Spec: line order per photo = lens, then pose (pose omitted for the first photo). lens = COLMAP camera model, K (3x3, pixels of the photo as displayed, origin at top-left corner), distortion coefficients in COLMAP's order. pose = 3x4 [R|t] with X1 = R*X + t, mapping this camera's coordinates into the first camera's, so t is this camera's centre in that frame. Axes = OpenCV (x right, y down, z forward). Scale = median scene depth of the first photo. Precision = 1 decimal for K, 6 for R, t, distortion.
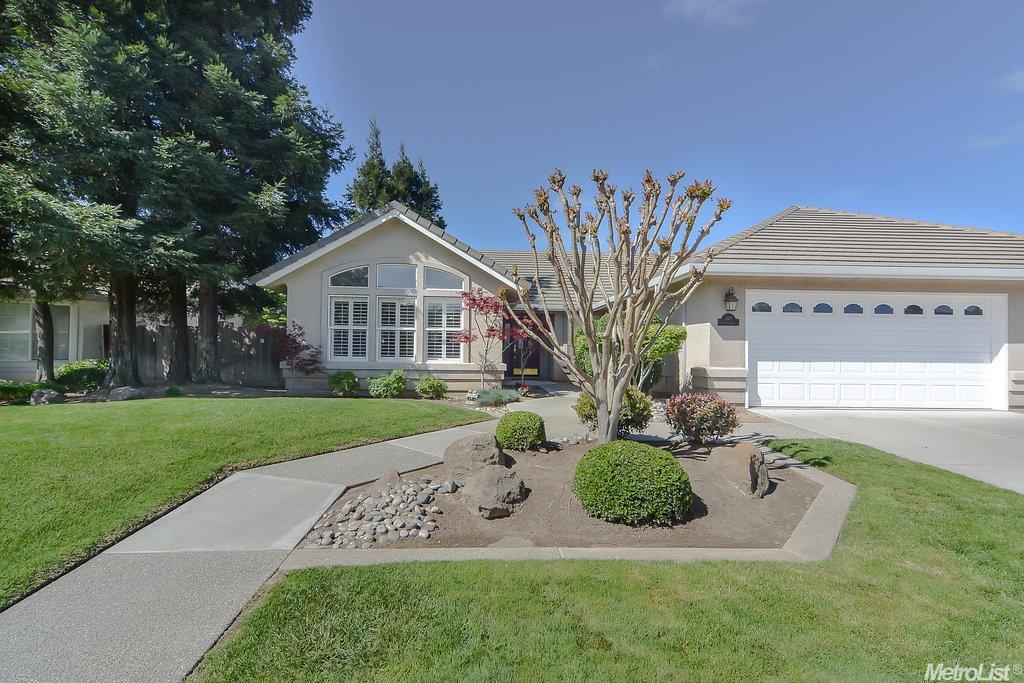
lens RADIAL K [[519.6, 0, 505.5], [0, 519.6, 343.1], [0, 0, 1]] dist [0.025957, -0.000828]
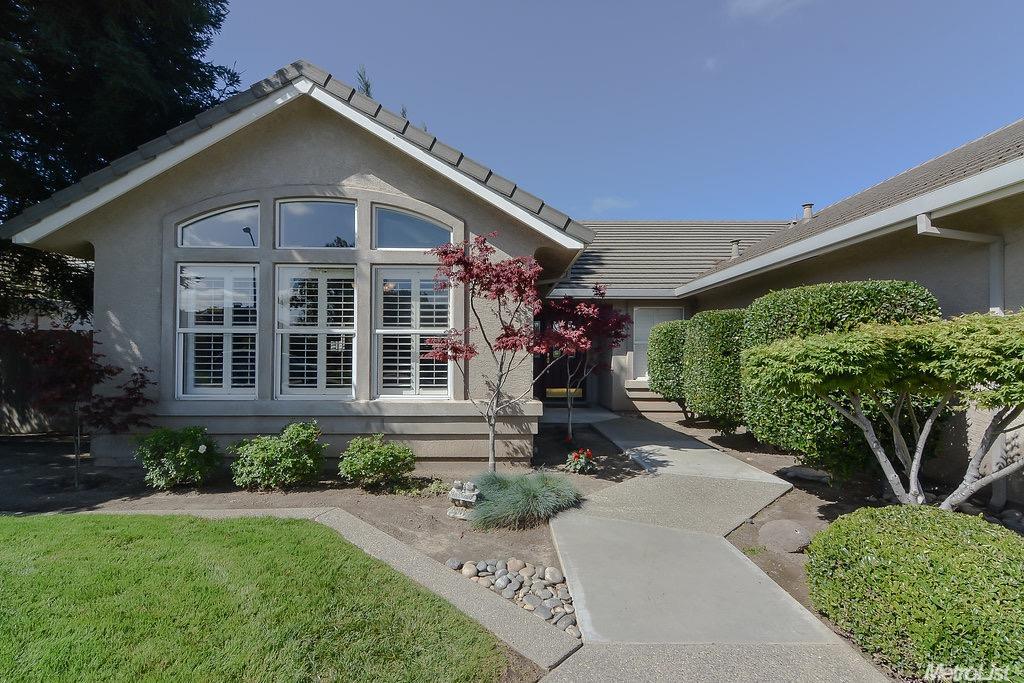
lens RADIAL K [[493.7, 0, 506.1], [0, 493.7, 345.0], [0, 0, 1]] dist [0.022664, -0.001632]
pose [[0.999102, -0.009069, -0.041399, -0.012172], [0.009222, 0.999951, 0.003507, -0.014310], [0.041365, -0.003886, 0.999137, 0.538669]]
